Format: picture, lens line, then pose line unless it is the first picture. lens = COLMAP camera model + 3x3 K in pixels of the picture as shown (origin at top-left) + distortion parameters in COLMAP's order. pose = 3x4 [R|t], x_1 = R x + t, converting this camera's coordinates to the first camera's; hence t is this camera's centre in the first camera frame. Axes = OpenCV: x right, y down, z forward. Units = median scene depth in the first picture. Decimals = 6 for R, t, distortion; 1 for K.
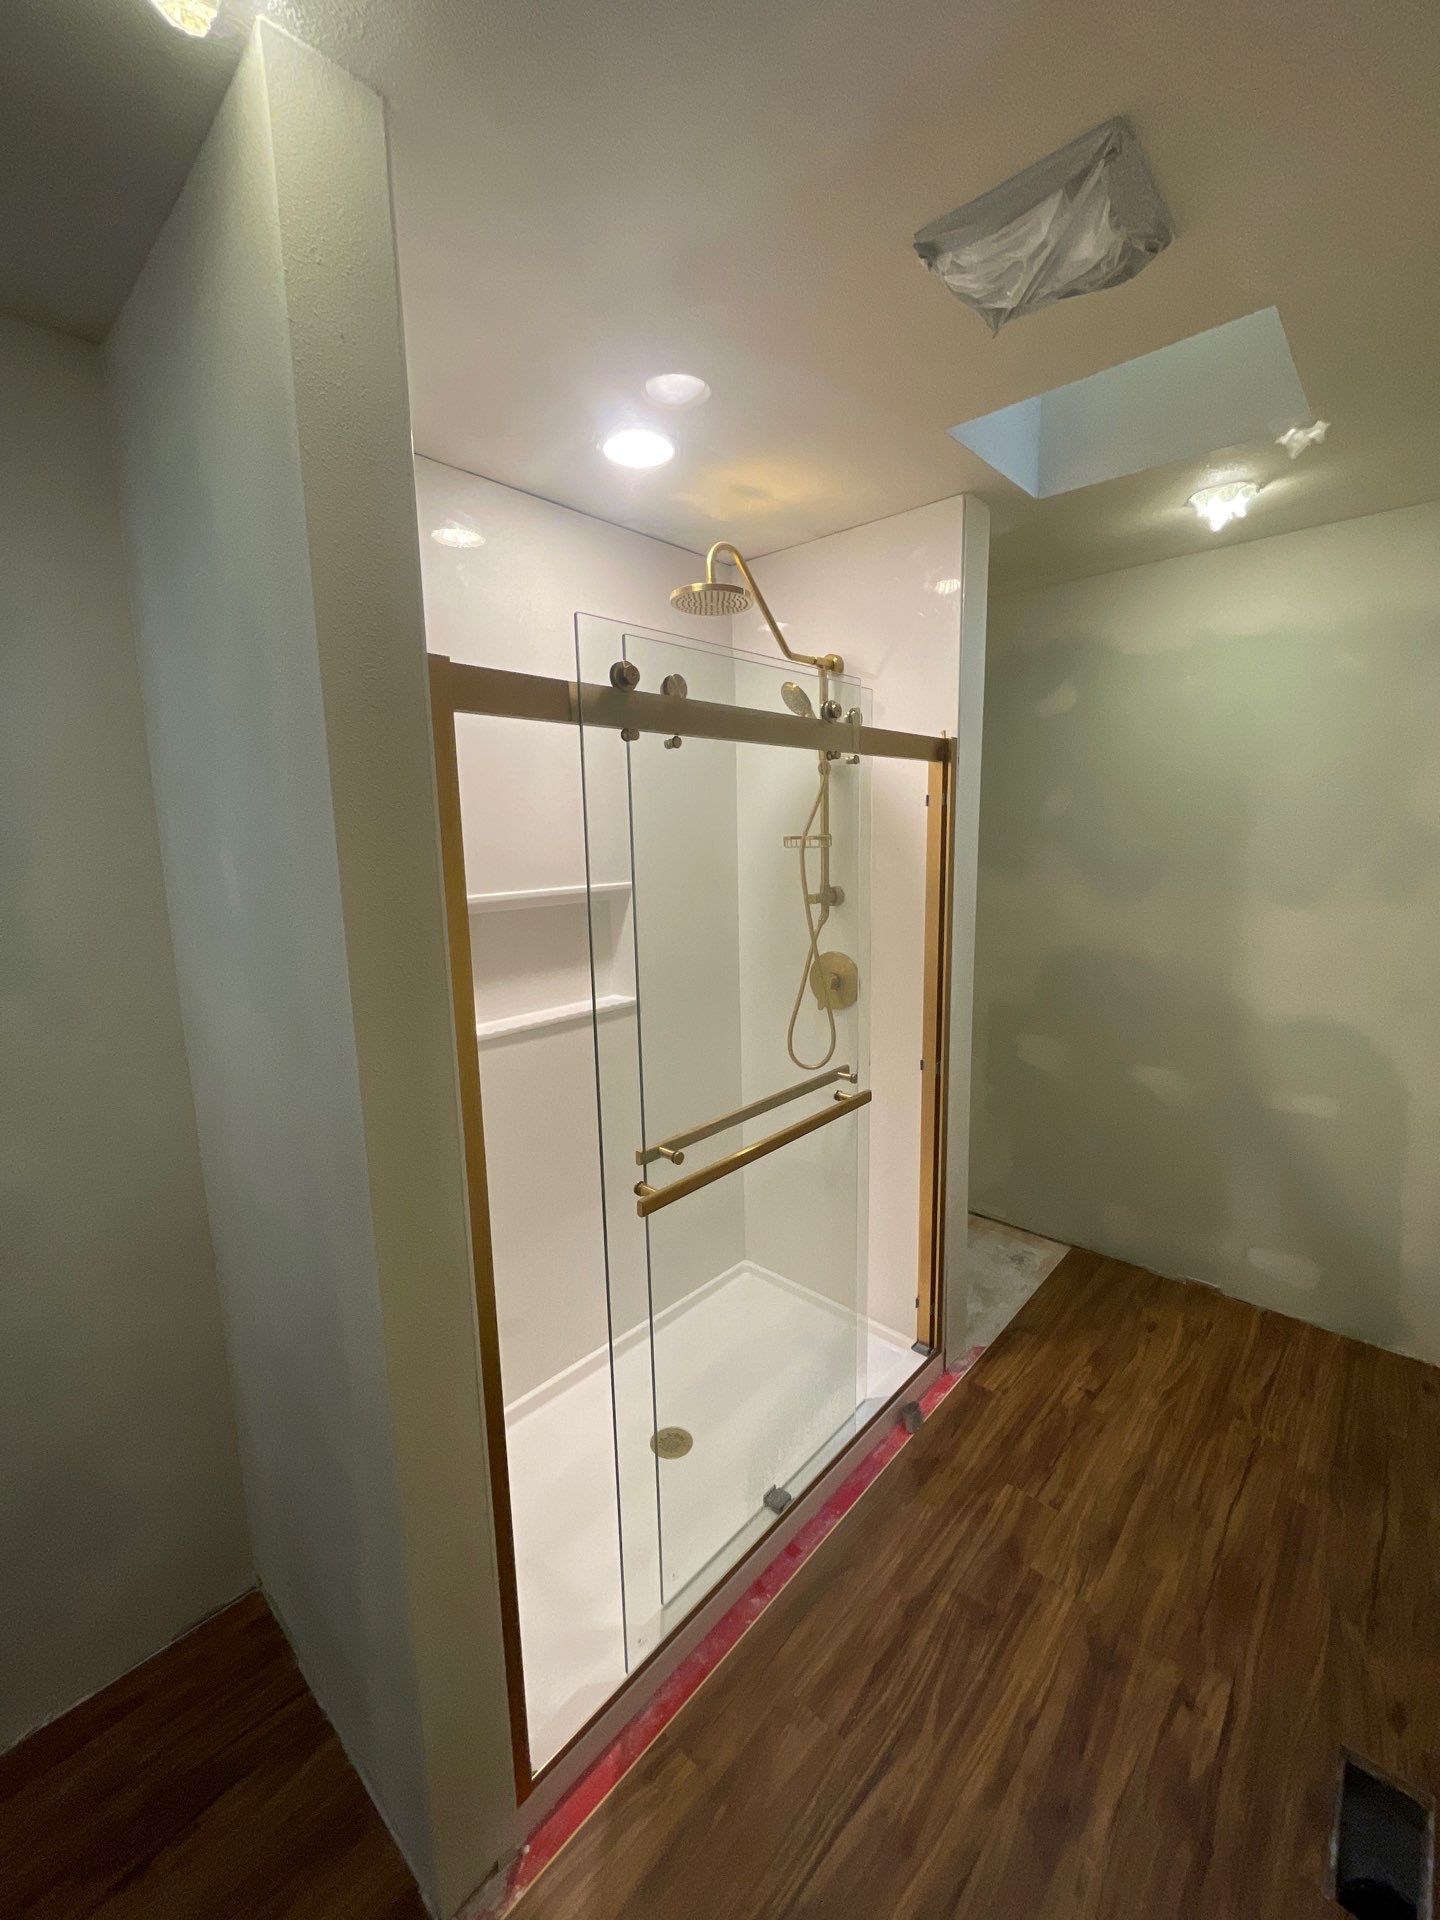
lens RADIAL K [[775.1, 0, 716.0], [0, 775.1, 950.4], [0, 0, 1]] dist [-0.007031, -0.000313]
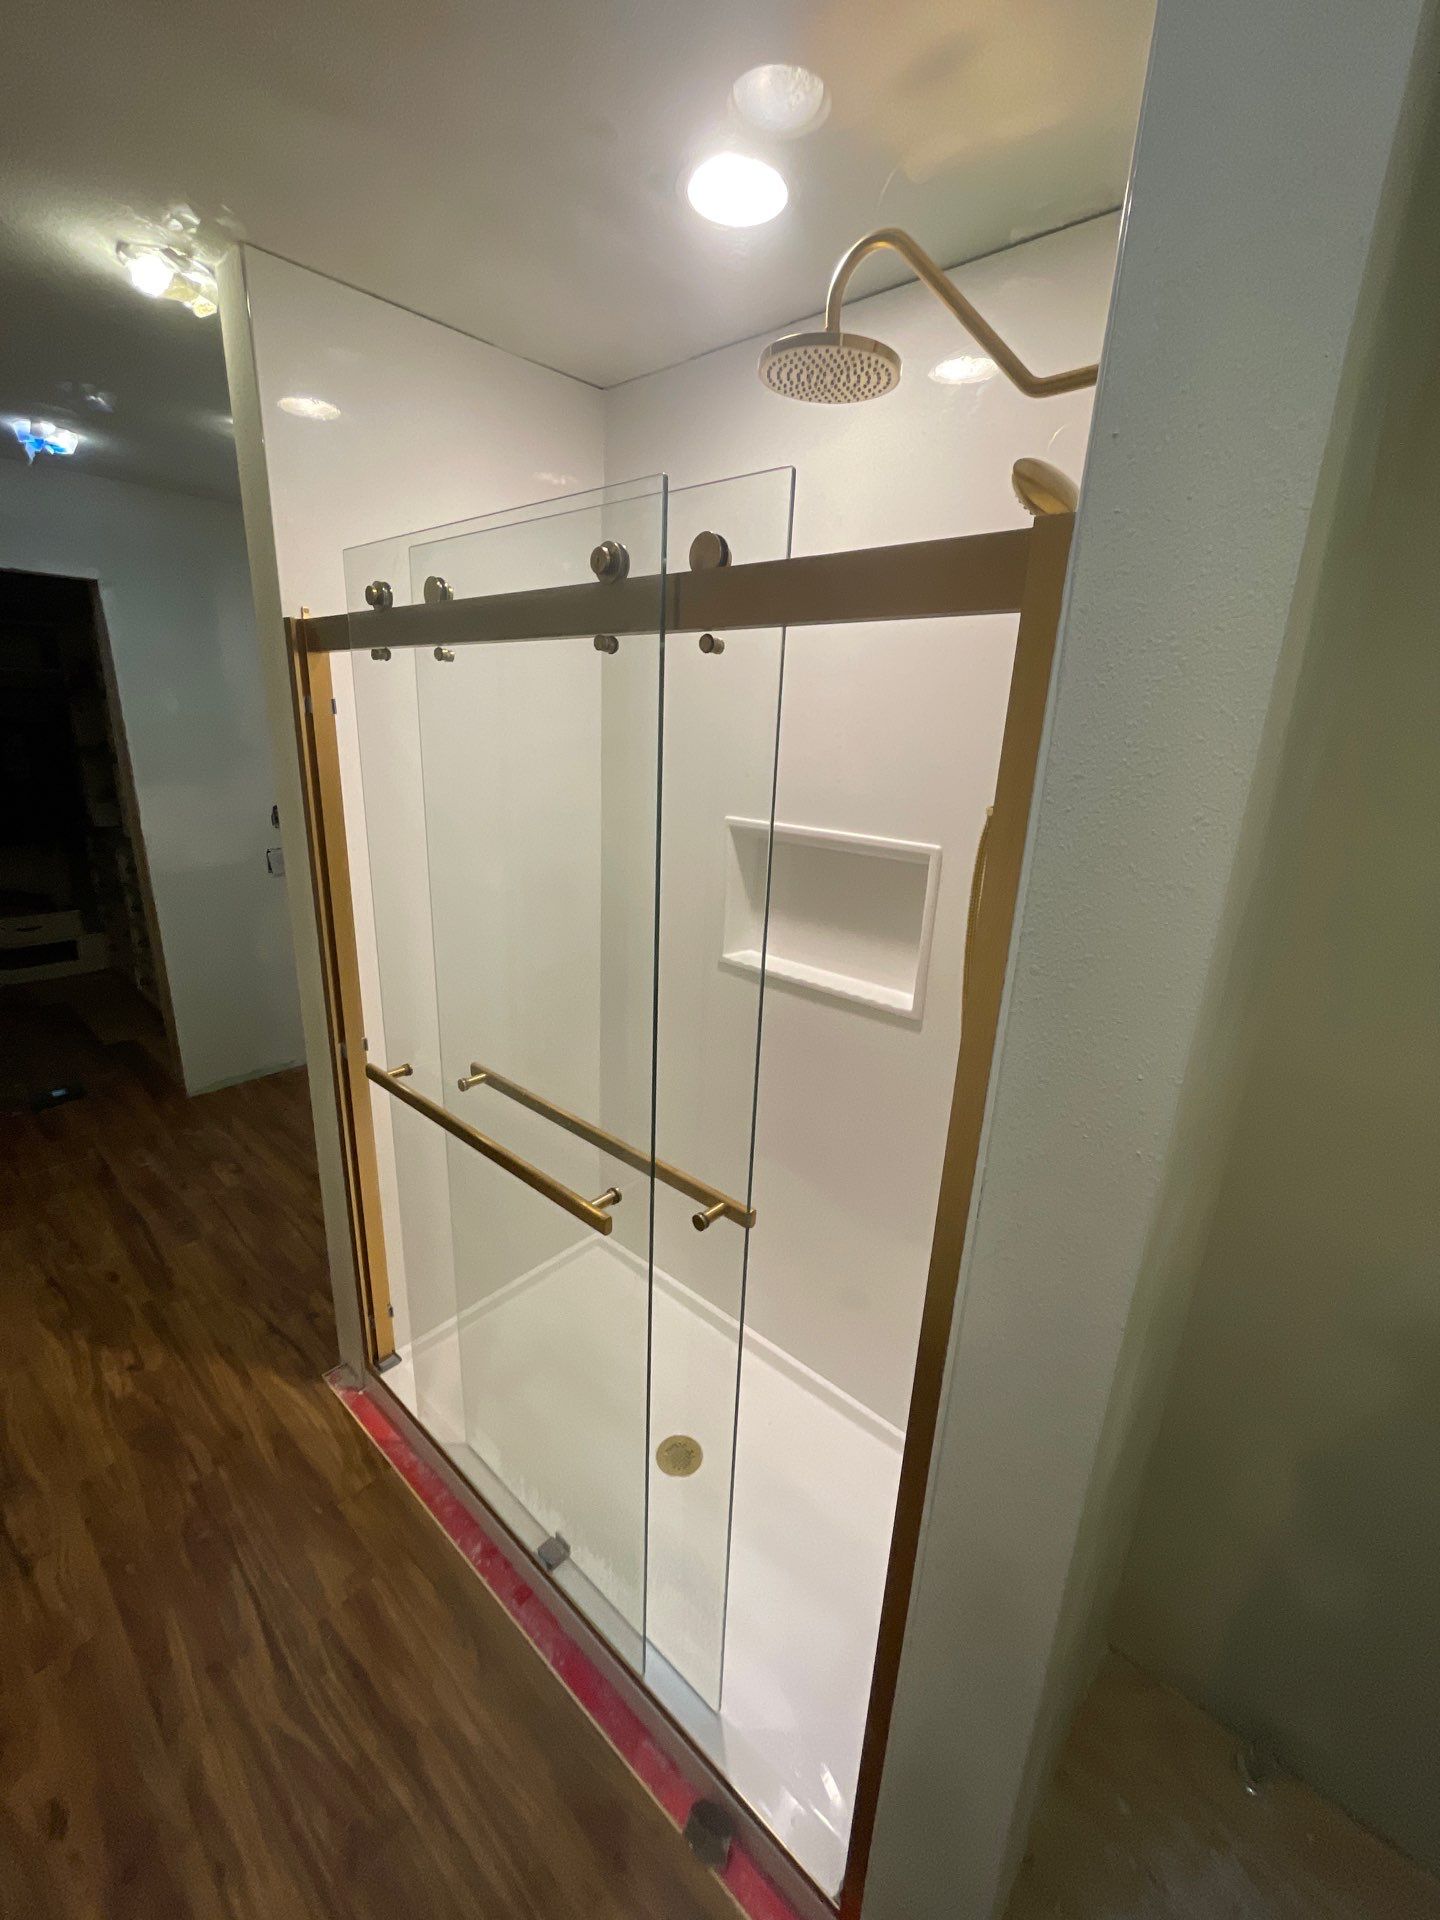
lens RADIAL K [[775.1, 0, 732.6], [0, 775.1, 952.4], [0, 0, 1]] dist [-0.007031, -0.000313]
pose [[0.027329, 0.304706, -0.952054, 0.689130], [-0.195938, 0.935568, 0.293805, -0.204491], [0.980235, 0.178514, 0.085272, 0.983883]]
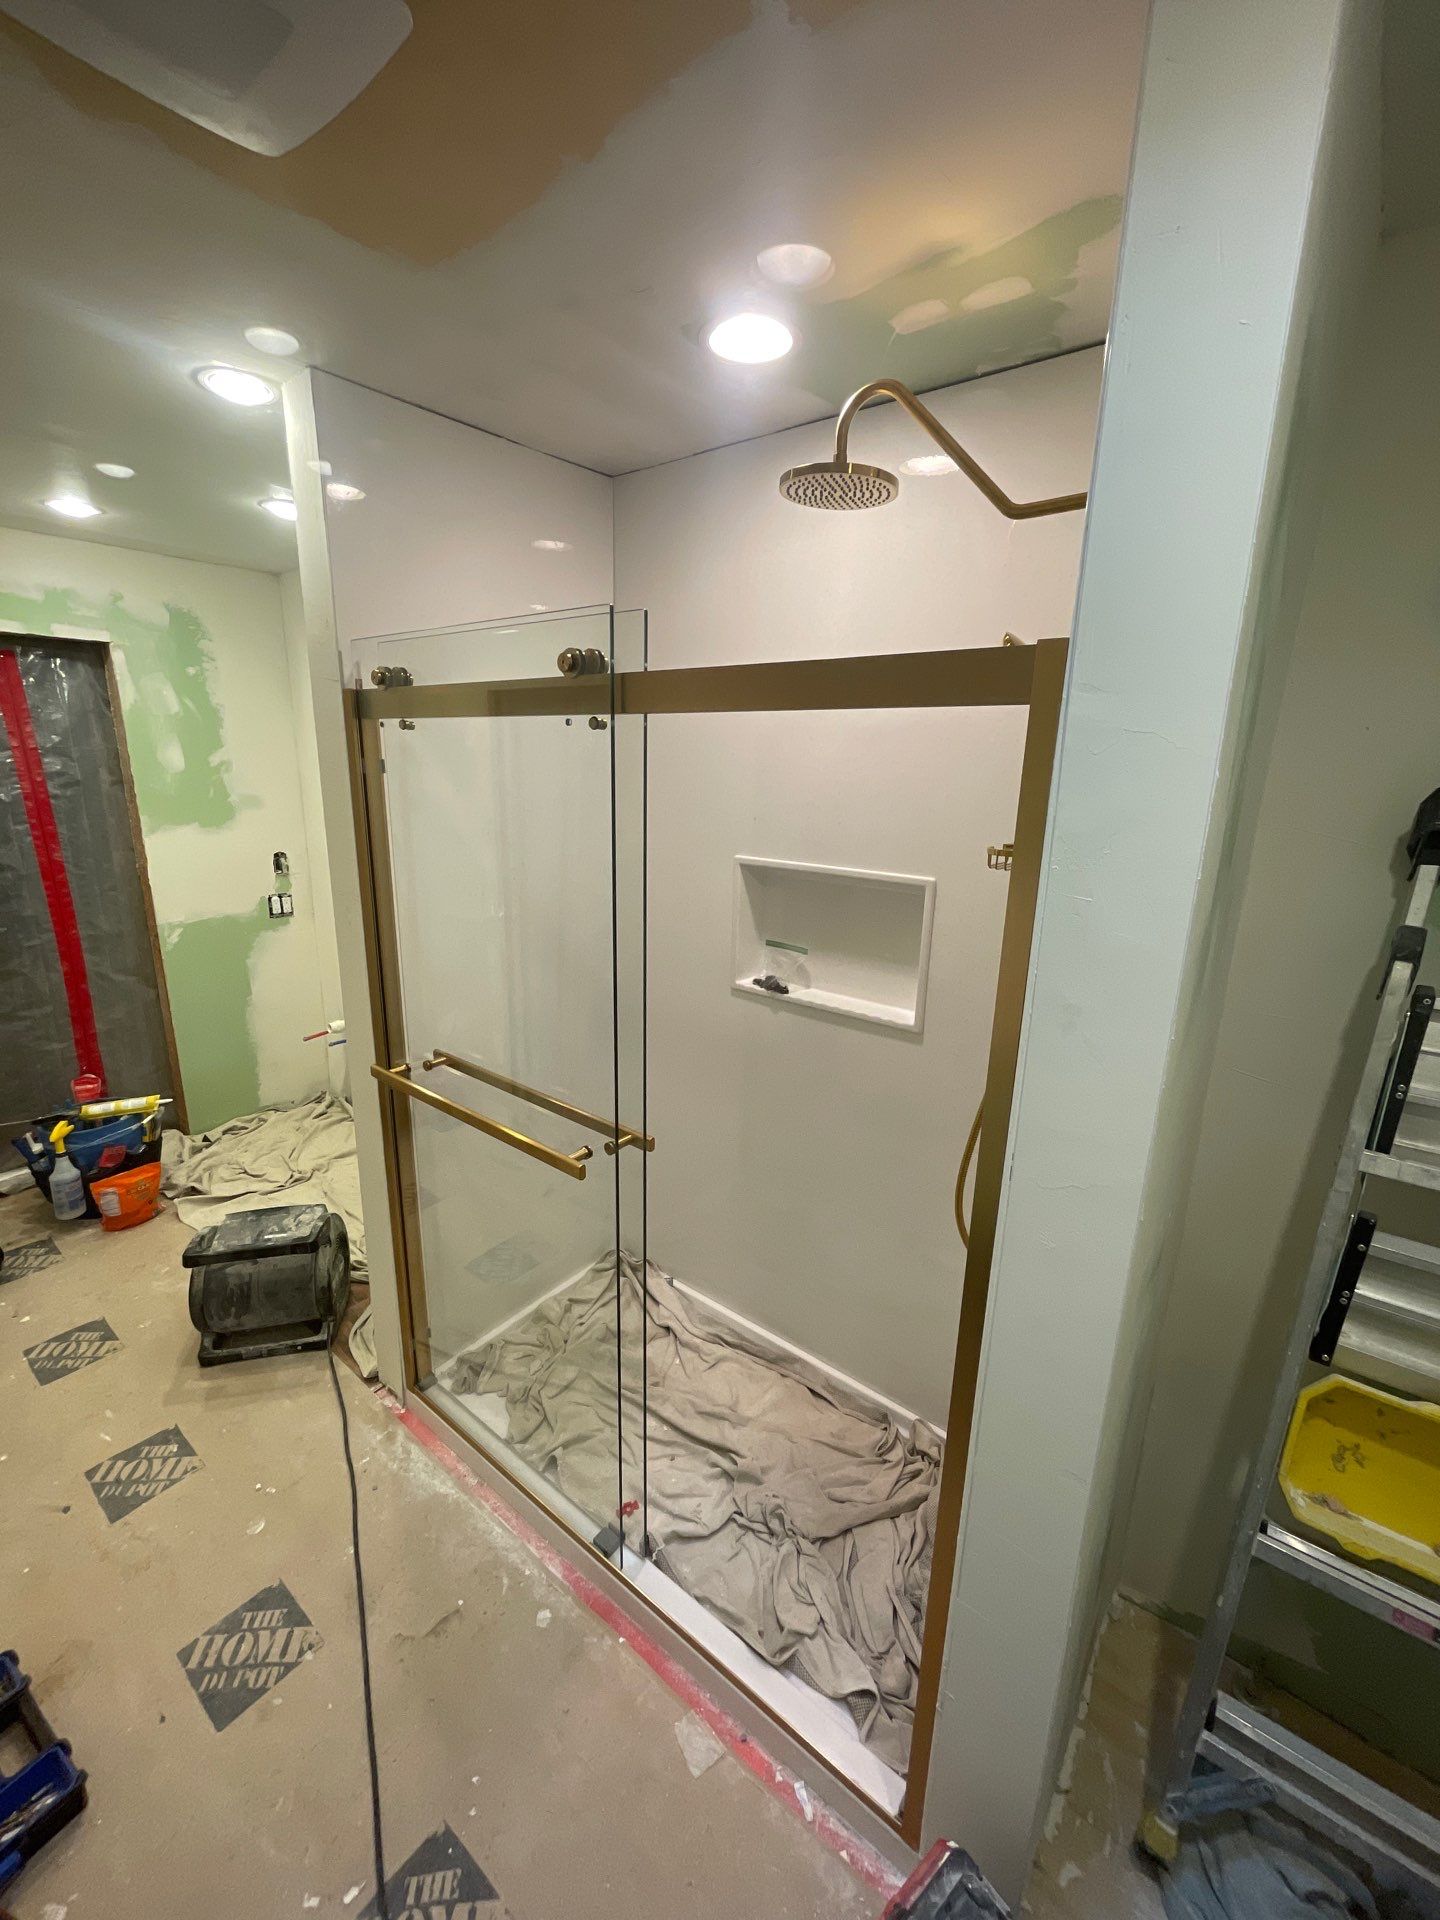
lens RADIAL K [[775.1, 0, 718.4], [0, 775.1, 955.5], [0, 0, 1]] dist [-0.007031, -0.000313]
pose [[0.061909, 0.257647, -0.964254, 0.791928], [-0.176836, 0.953654, 0.243461, -0.204050], [0.982291, 0.155443, 0.104601, 0.907355]]
